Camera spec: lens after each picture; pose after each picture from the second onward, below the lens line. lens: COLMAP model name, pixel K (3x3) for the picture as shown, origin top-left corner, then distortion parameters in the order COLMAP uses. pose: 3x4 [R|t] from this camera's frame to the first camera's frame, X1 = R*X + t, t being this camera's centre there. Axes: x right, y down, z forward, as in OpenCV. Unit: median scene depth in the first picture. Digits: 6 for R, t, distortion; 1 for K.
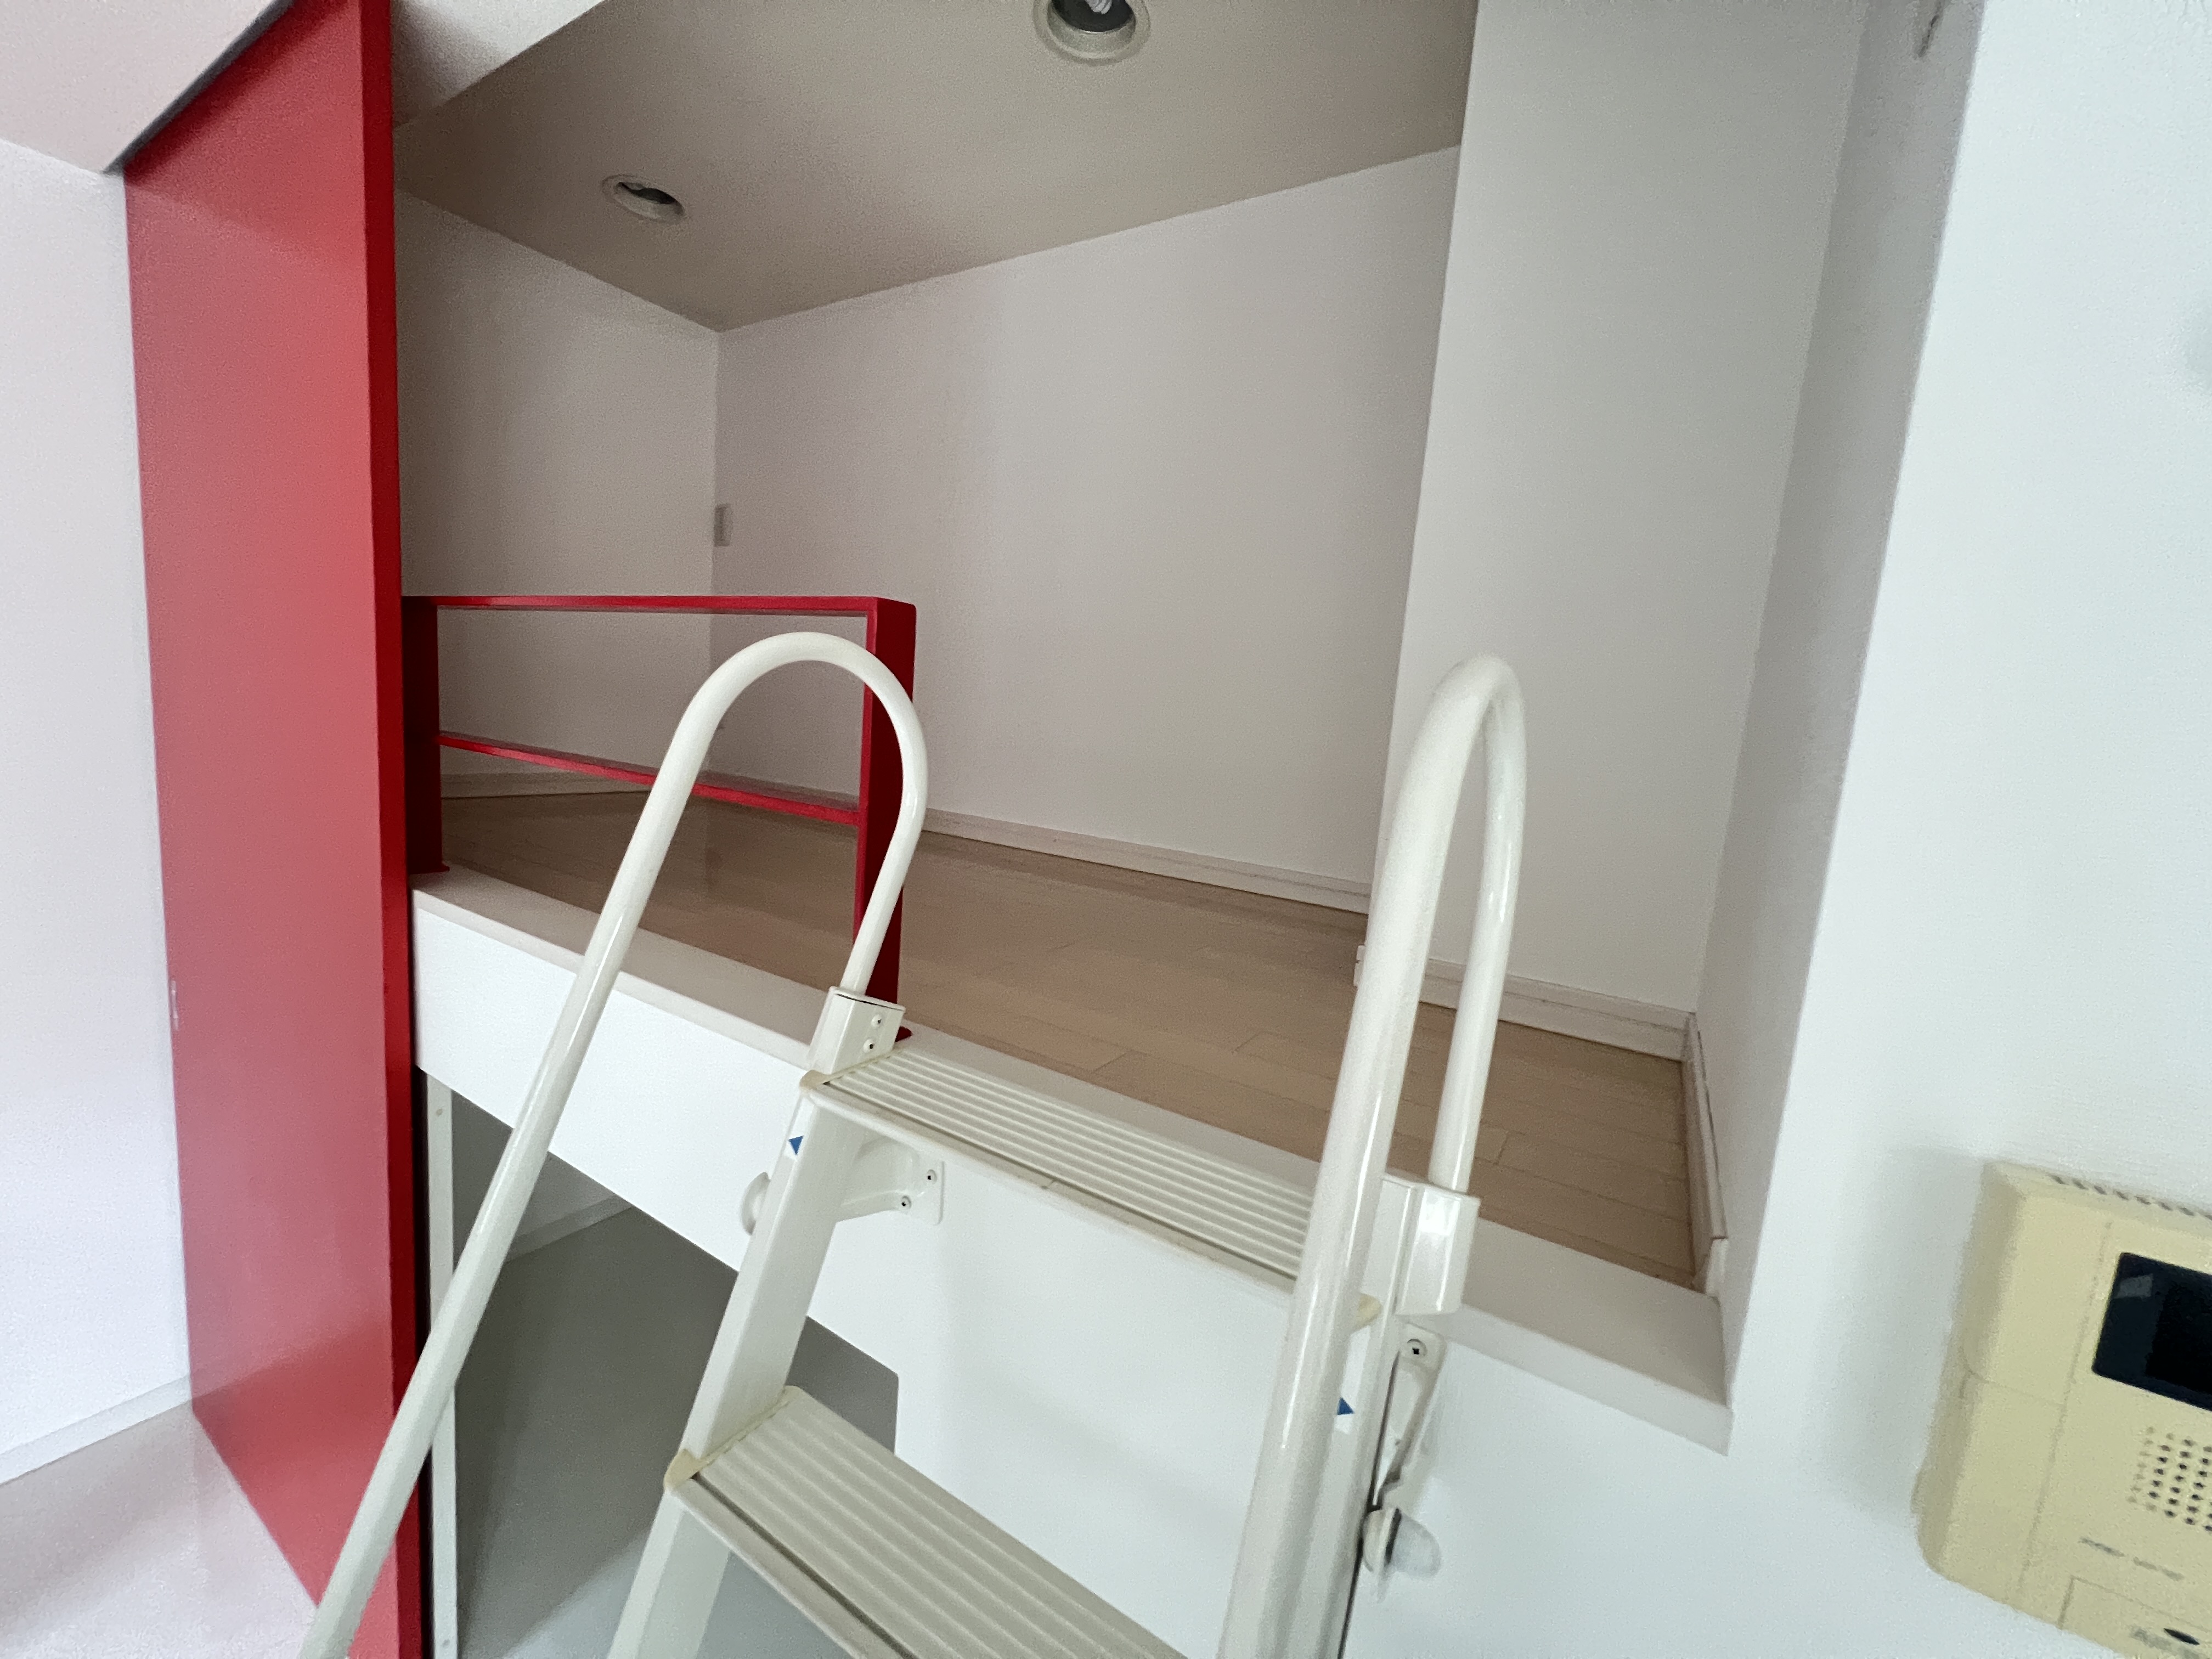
lens RADIAL K [[886.2, 0, 1107.1], [0, 886.2, 825.3], [0, 0, 1]] dist [-0.001579, 0.000192]
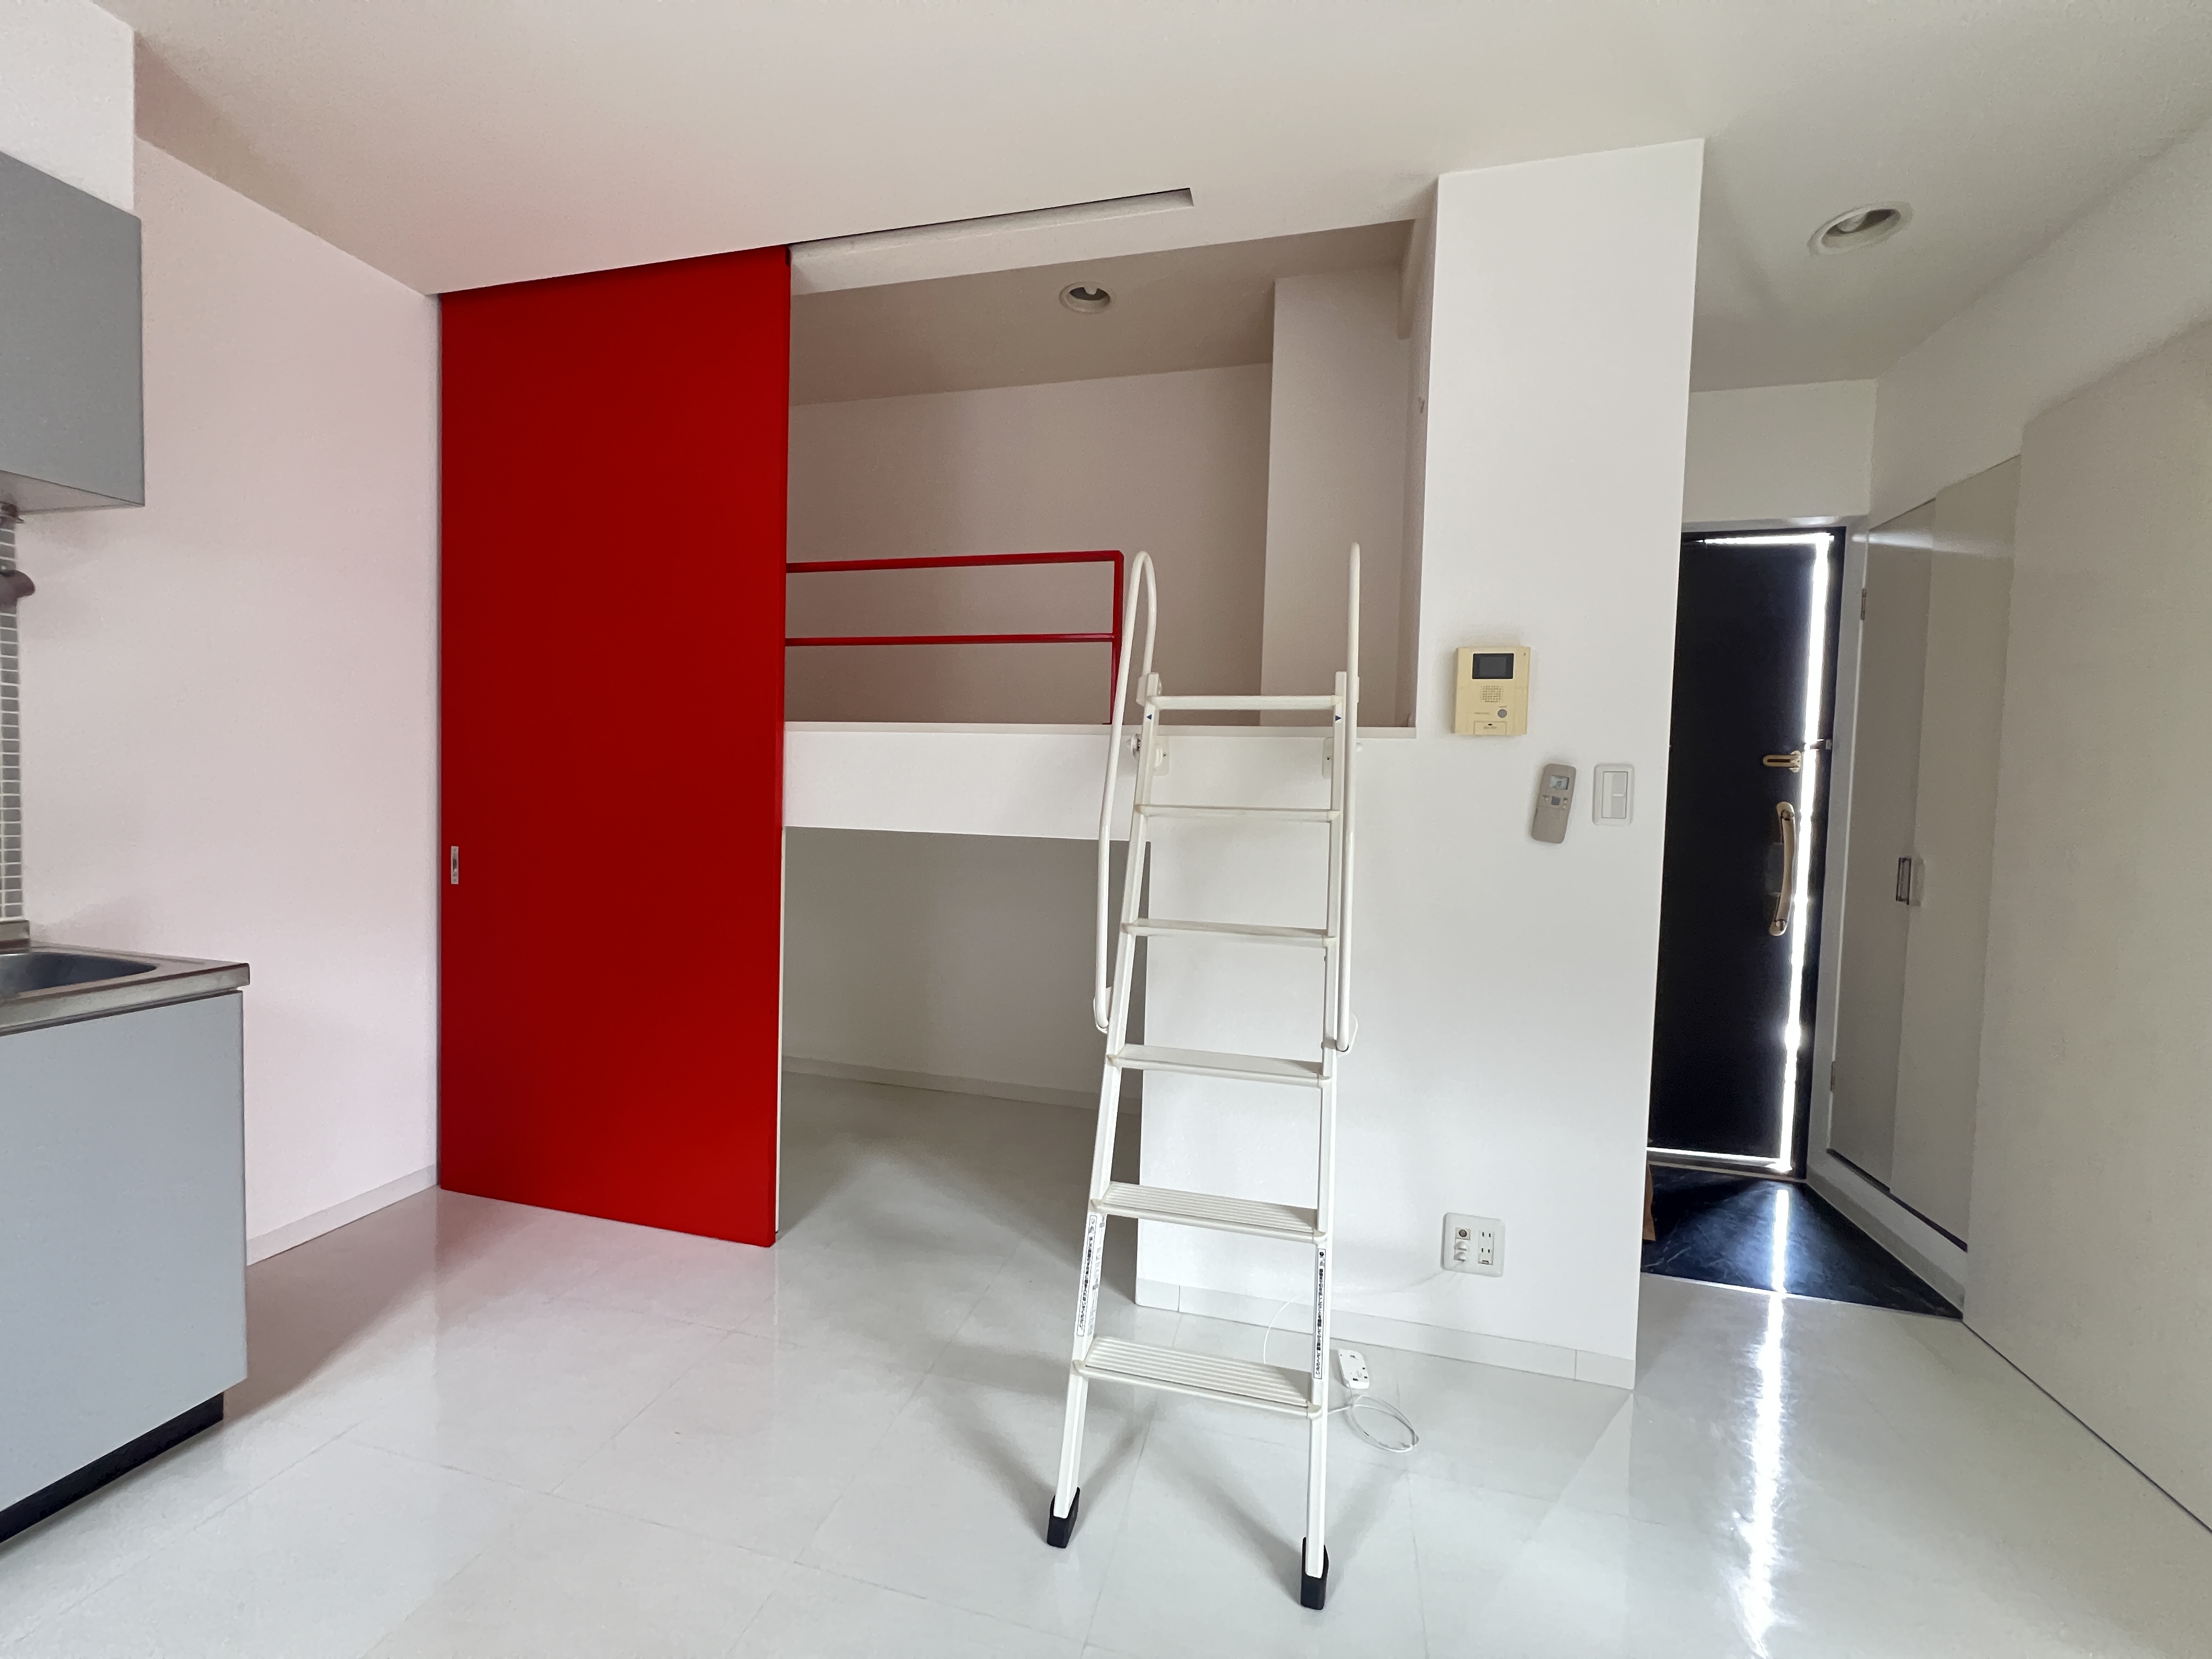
lens RADIAL K [[886.2, 0, 1107.1], [0, 886.2, 825.3], [0, 0, 1]] dist [-0.001579, 0.000192]
pose [[0.951600, -0.063774, 0.300649, -2.099733], [0.085043, 0.994677, -0.058183, 1.313925], [-0.295338, 0.080936, 0.951958, -2.679616]]
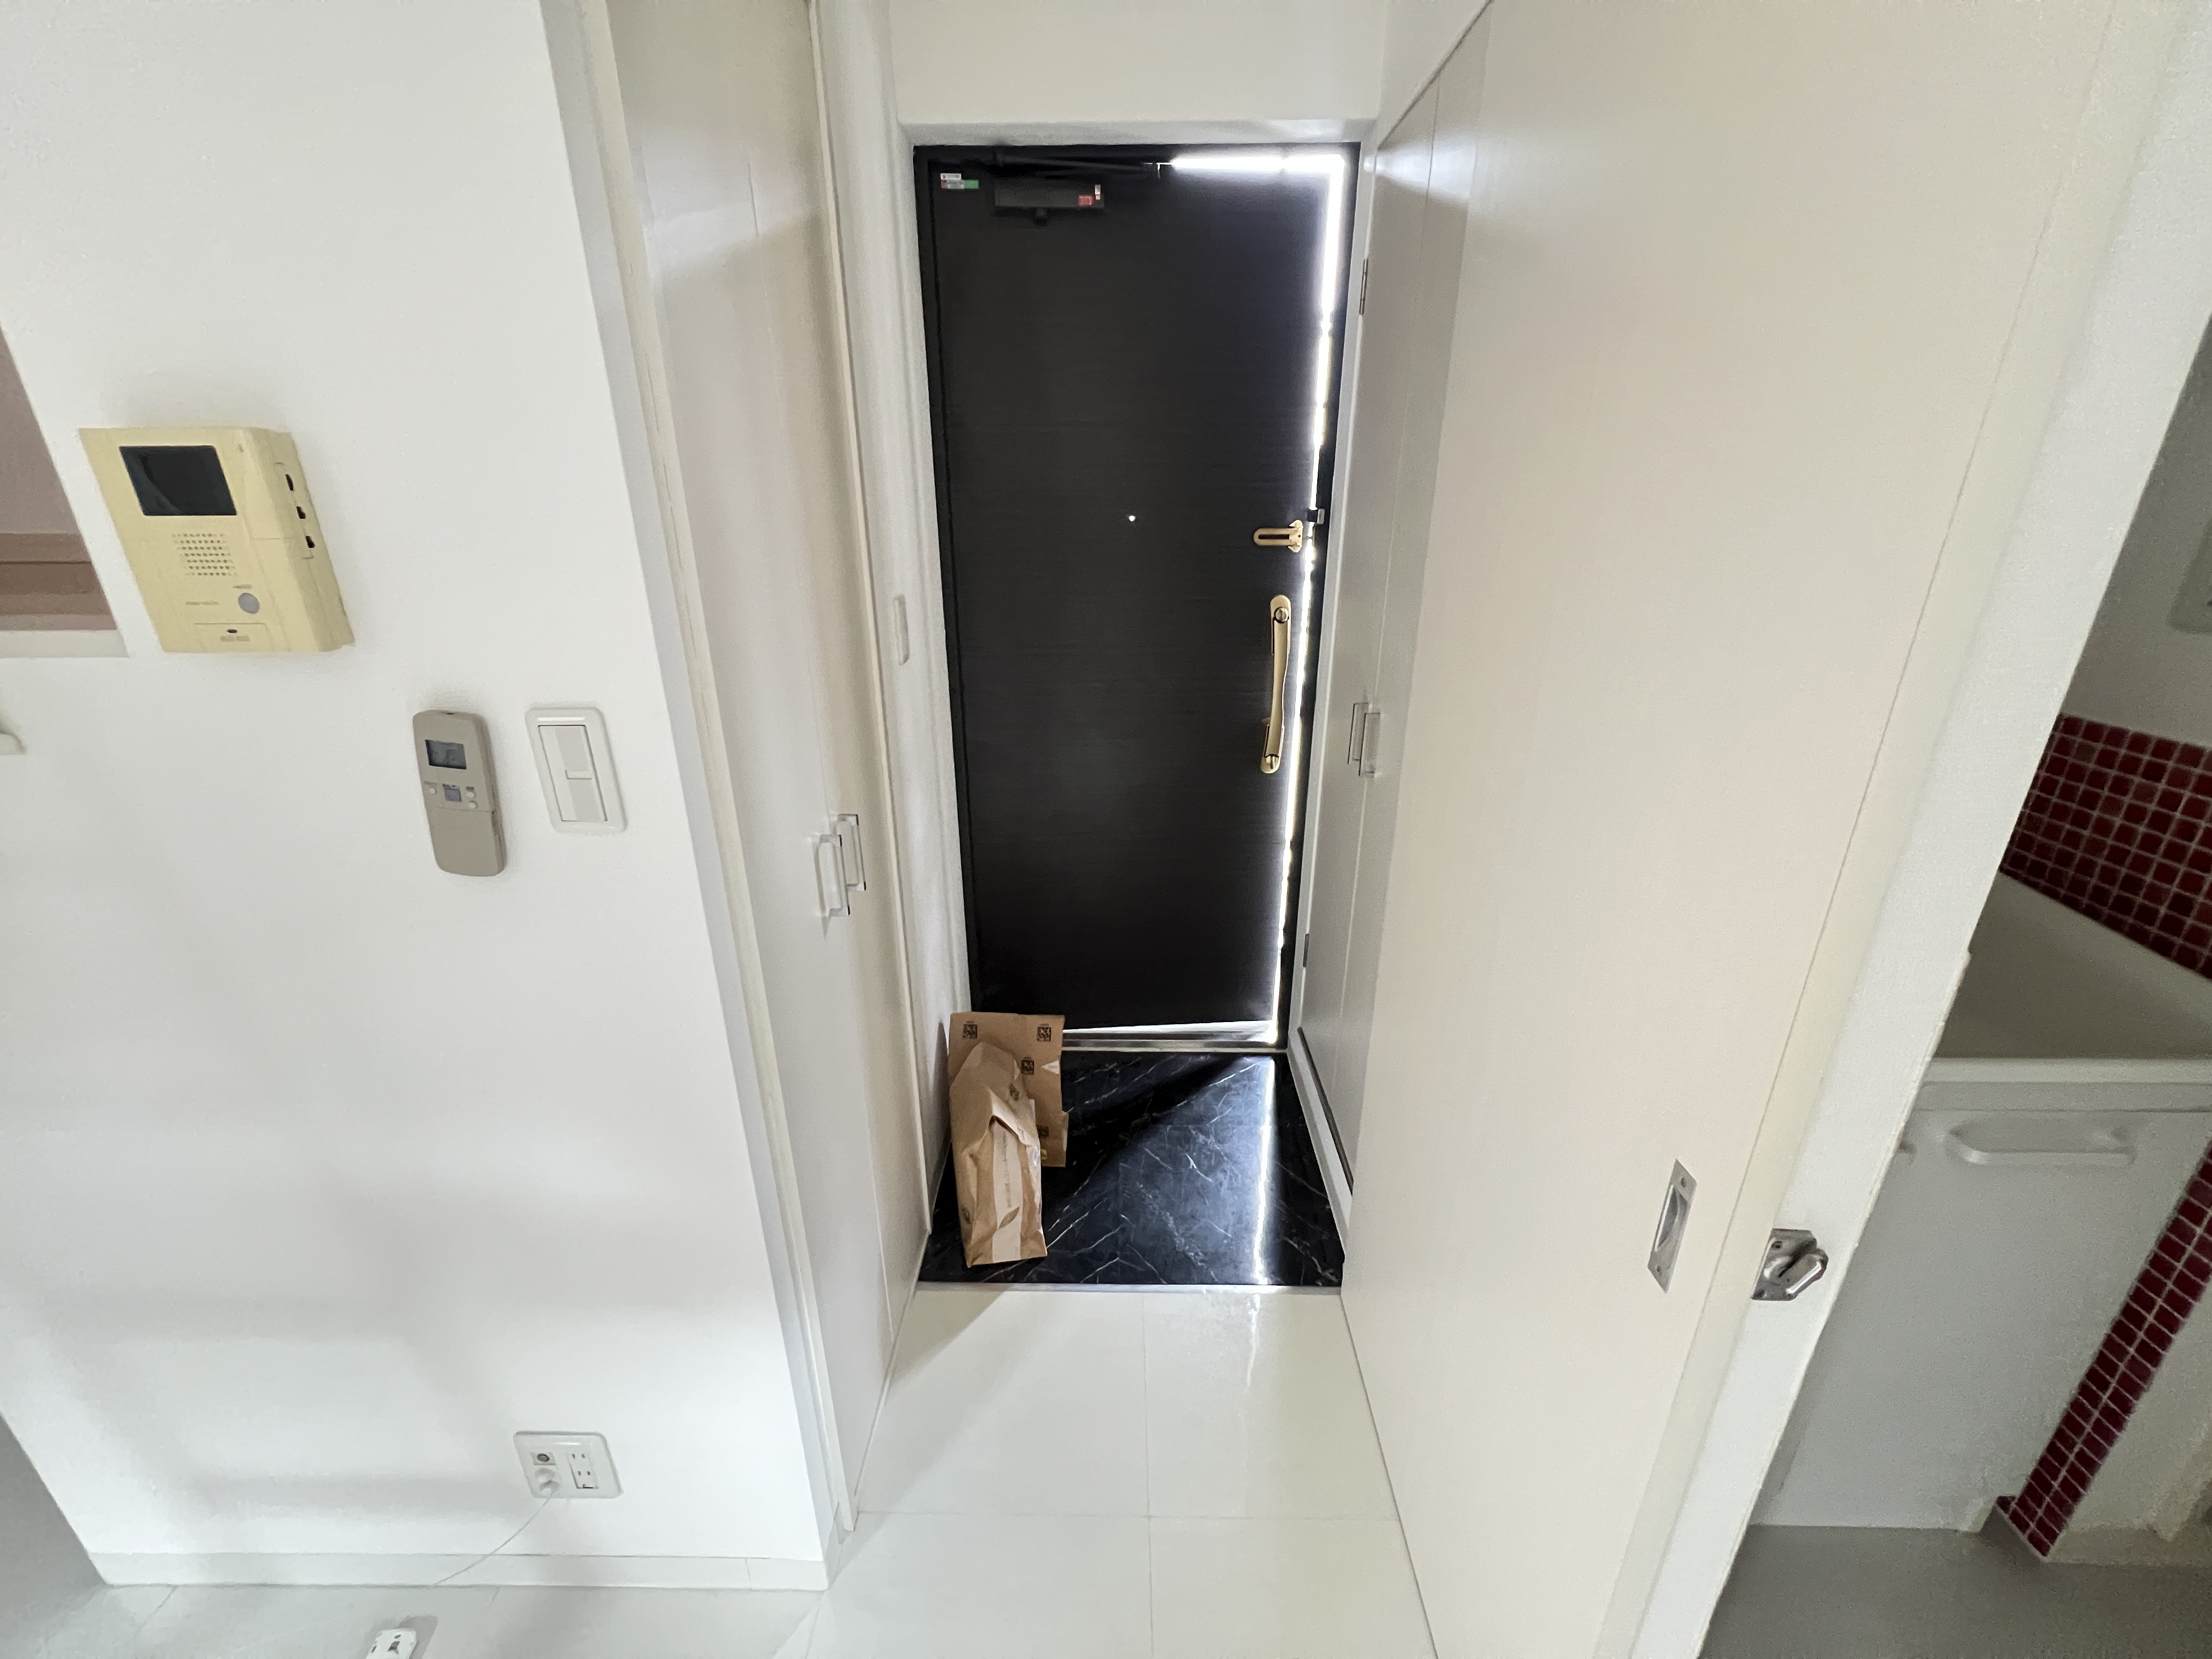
lens RADIAL K [[886.2, 0, 1107.1], [0, 886.2, 825.3], [0, 0, 1]] dist [-0.001579, 0.000192]
pose [[0.852668, -0.259340, 0.453541, 1.561567], [0.134610, 0.947843, 0.288918, 0.831689], [-0.504814, -0.185300, 0.843105, -1.639606]]
